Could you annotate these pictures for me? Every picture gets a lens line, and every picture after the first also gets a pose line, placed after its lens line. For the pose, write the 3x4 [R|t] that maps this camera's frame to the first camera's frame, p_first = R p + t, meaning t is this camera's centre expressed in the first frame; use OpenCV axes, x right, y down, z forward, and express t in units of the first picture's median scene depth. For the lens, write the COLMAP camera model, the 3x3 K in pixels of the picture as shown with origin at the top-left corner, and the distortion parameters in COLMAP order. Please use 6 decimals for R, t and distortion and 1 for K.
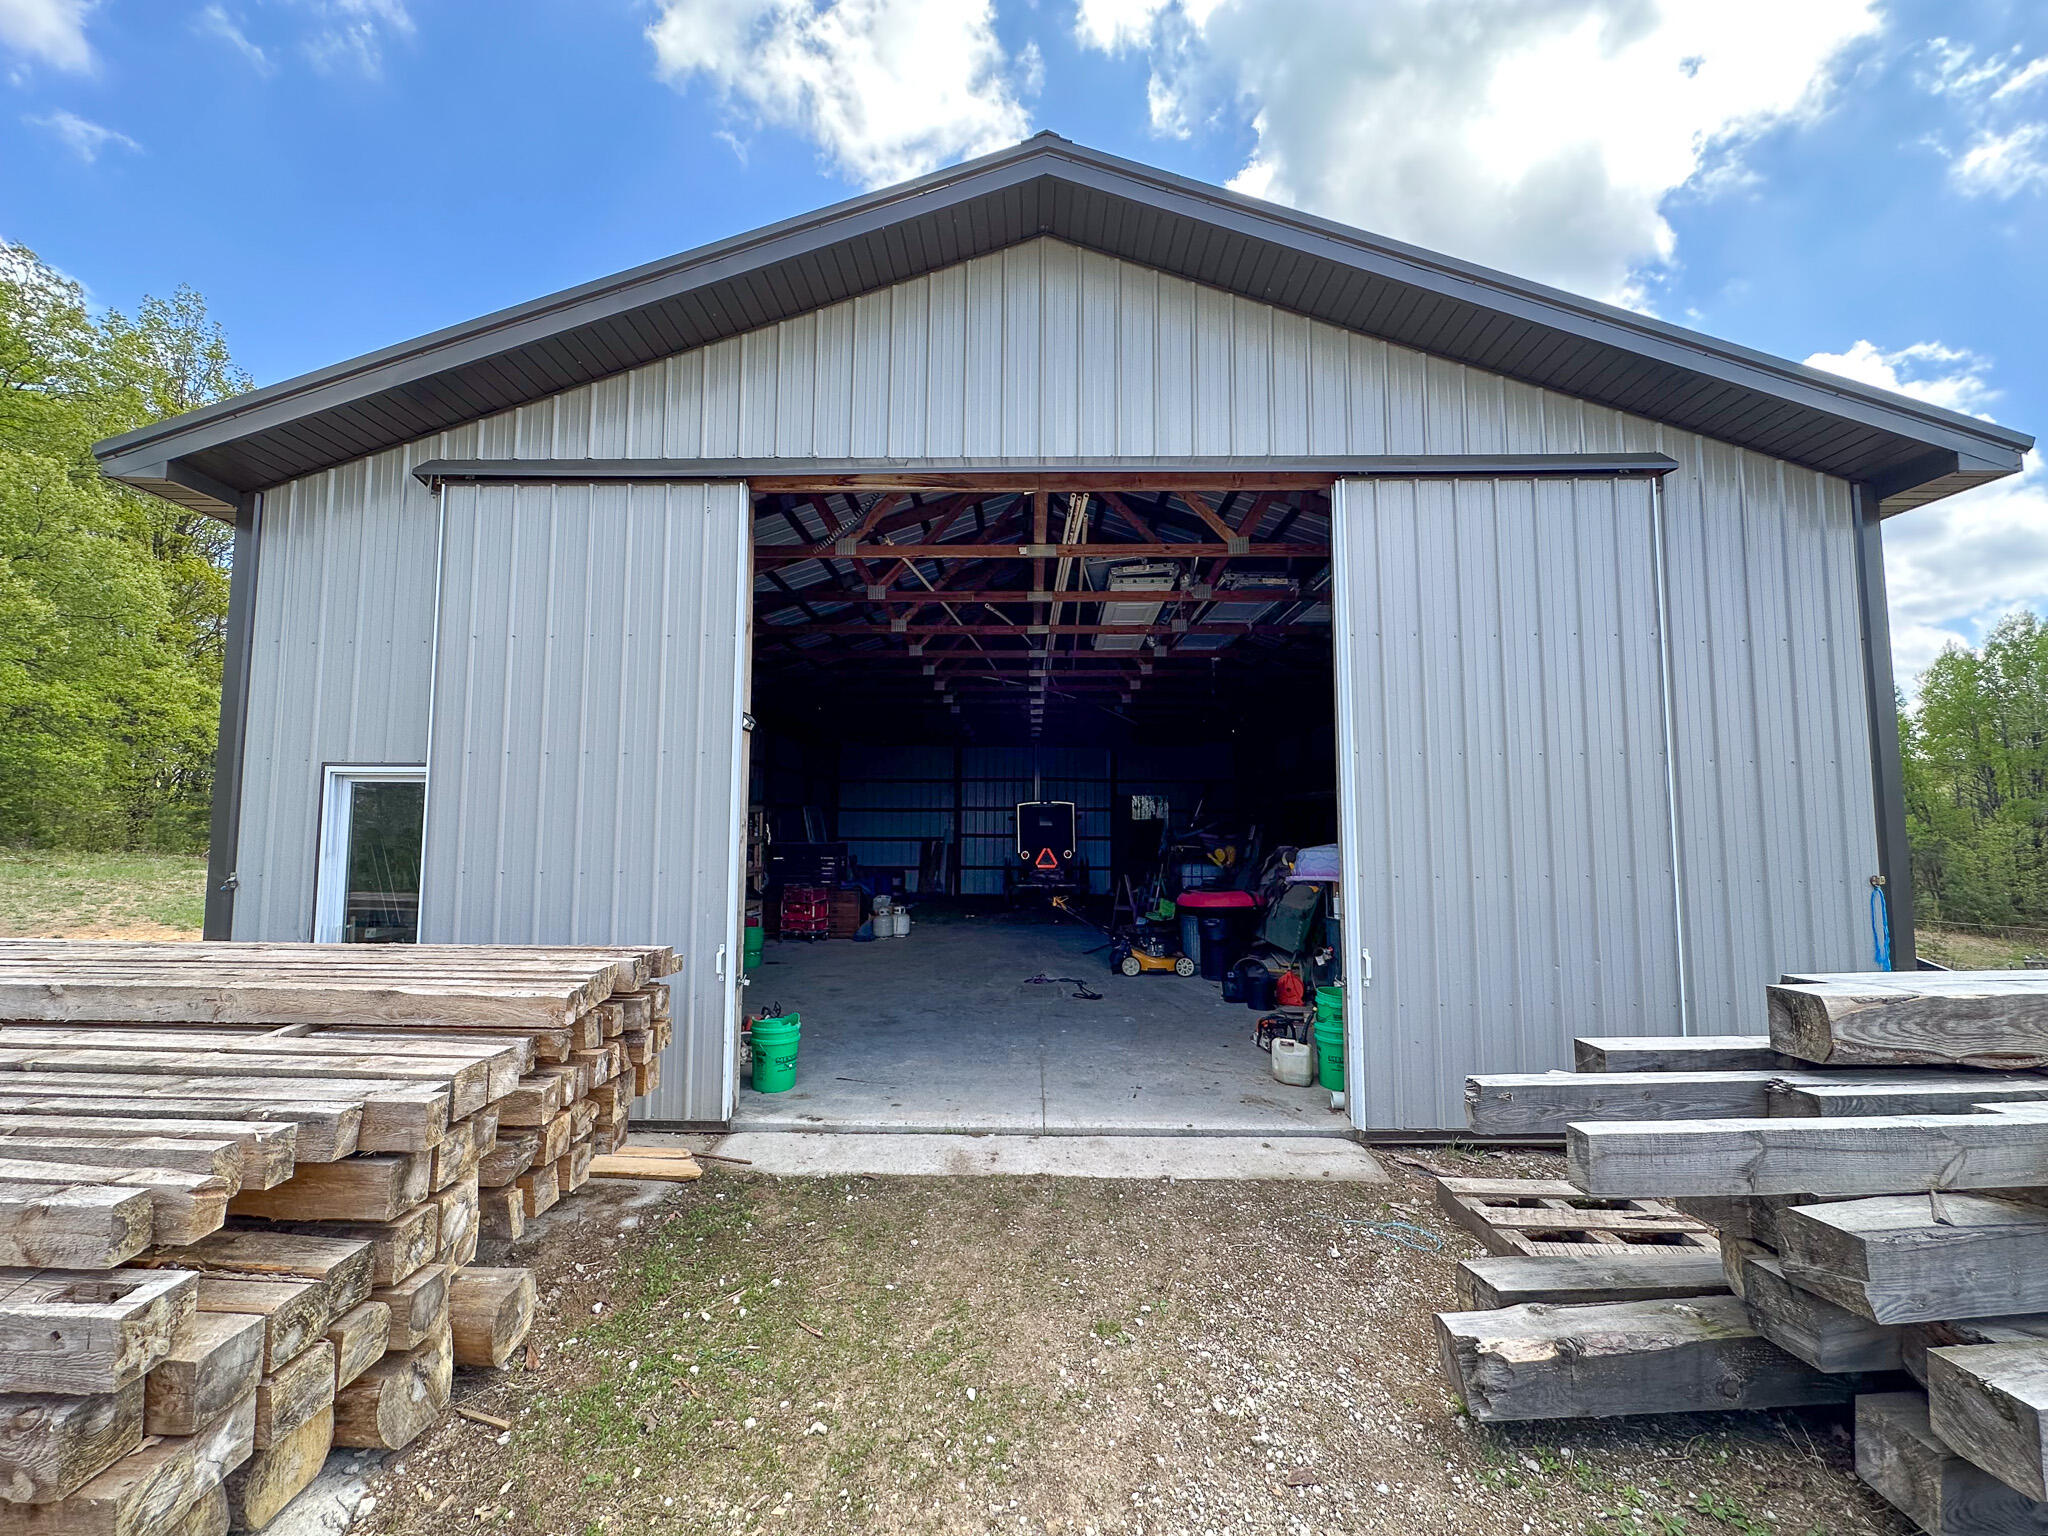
lens RADIAL K [[816.0, 0, 1017.7], [0, 816.0, 766.9], [0, 0, 1]] dist [0.000249, -0.000039]
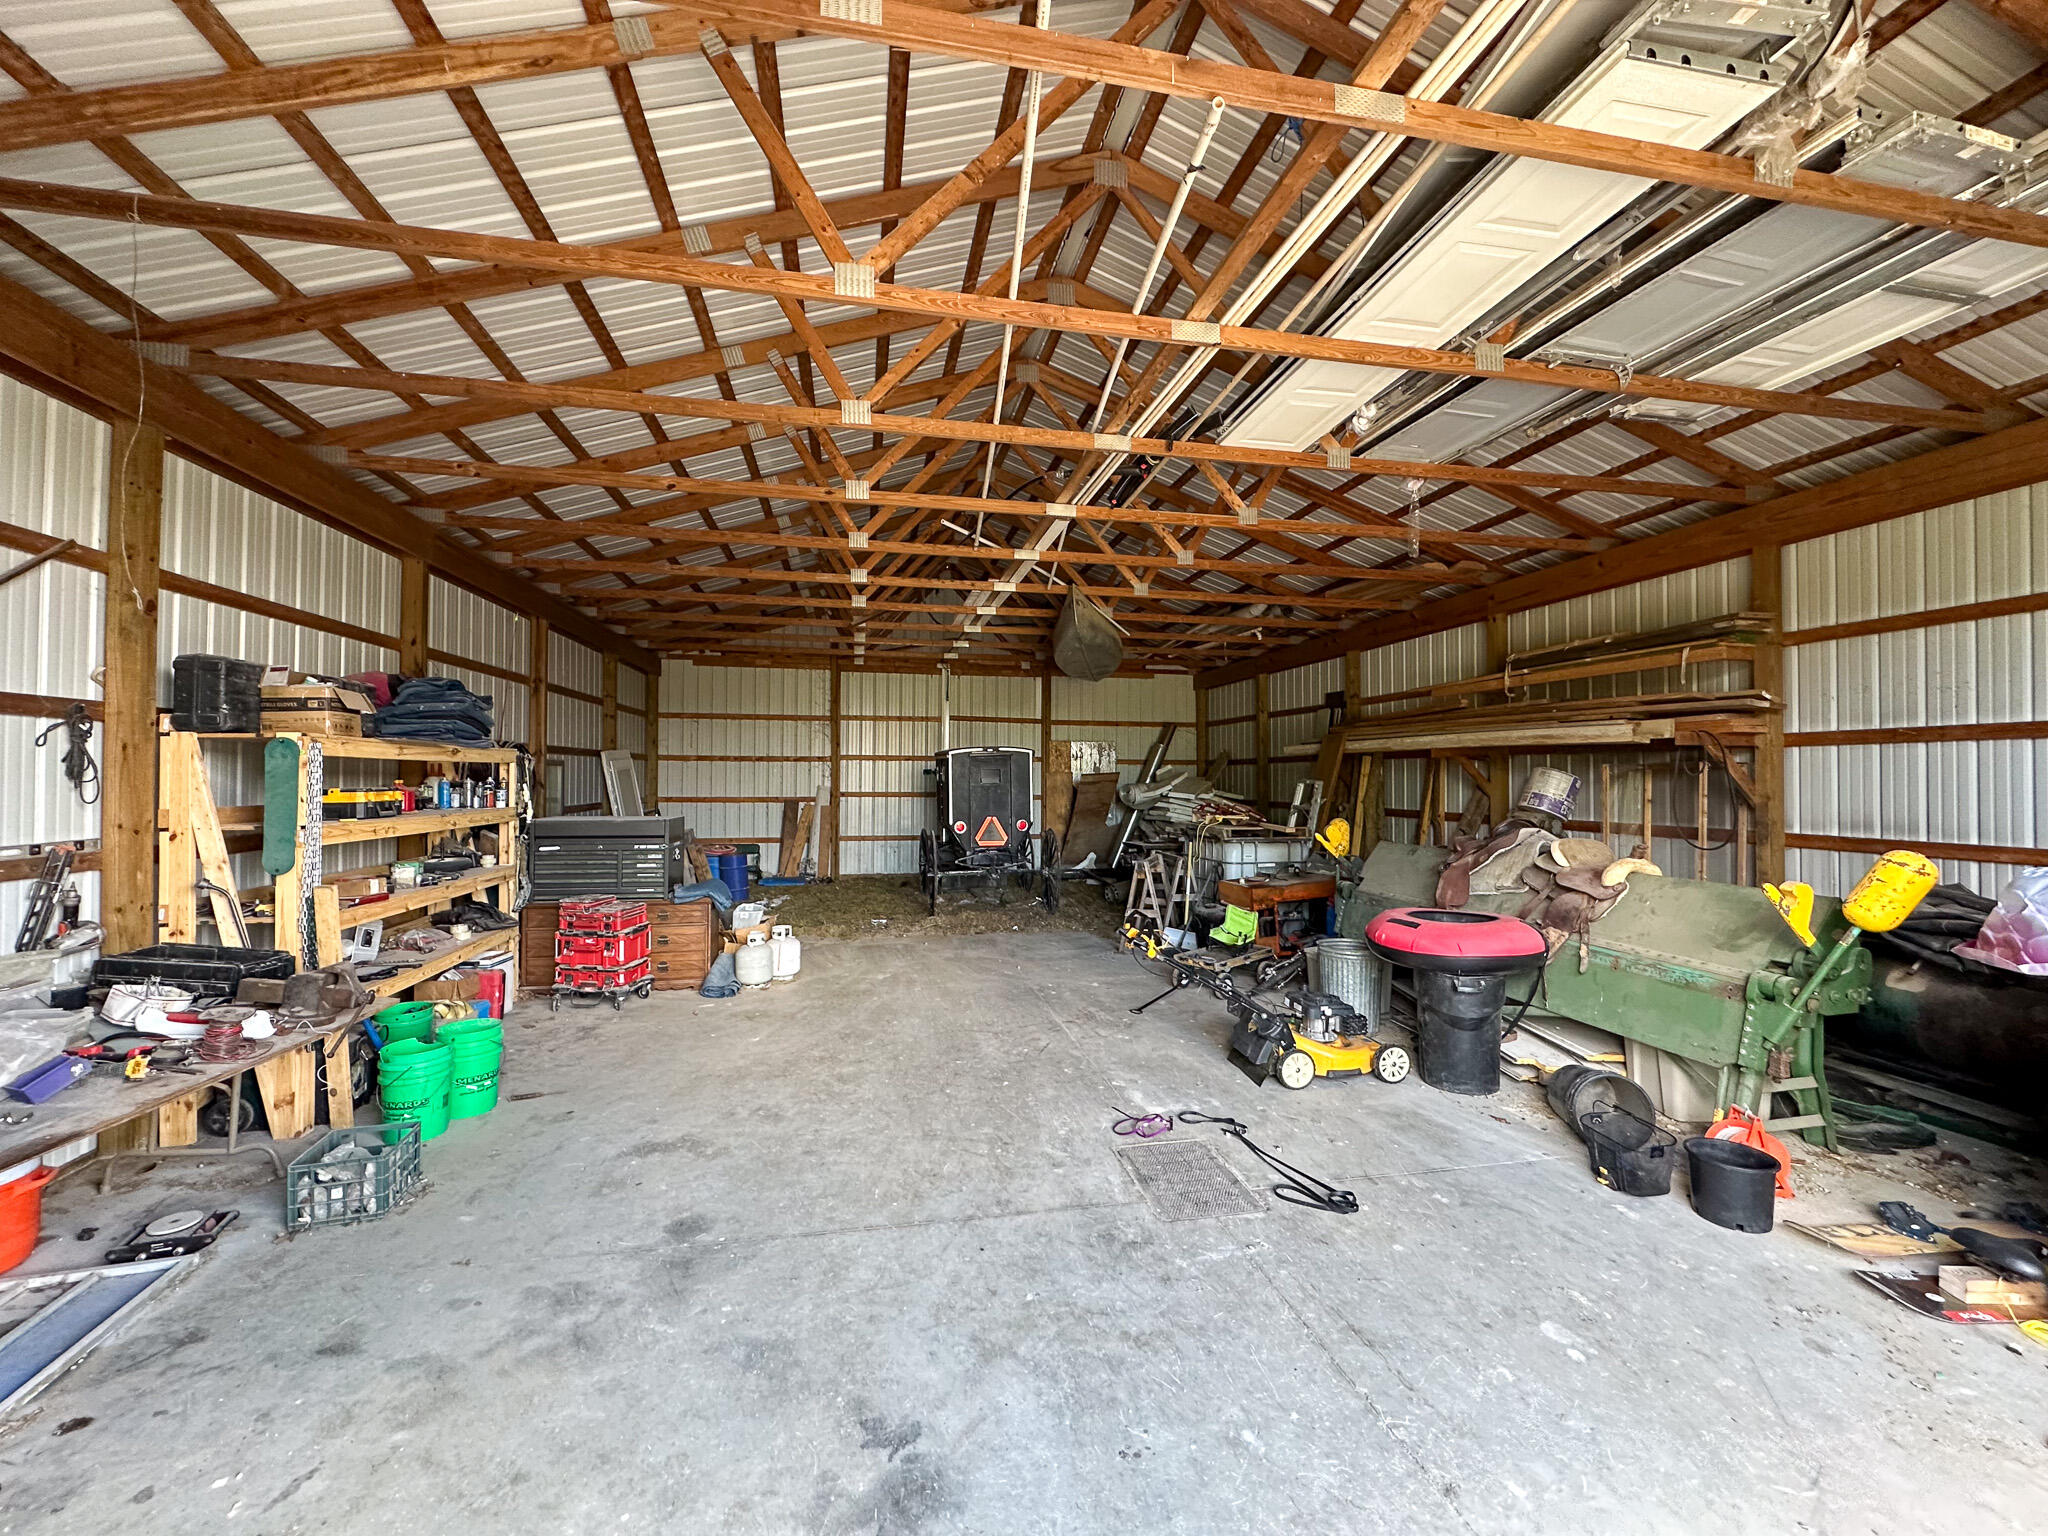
lens RADIAL K [[816.0, 0, 1017.7], [0, 816.0, 766.9], [0, 0, 1]] dist [0.000249, -0.000039]
pose [[0.978335, 0.003554, 0.206998, -0.066059], [-0.016283, 0.998076, 0.059822, 0.013901], [-0.206387, -0.061897, 0.976511, 0.265295]]
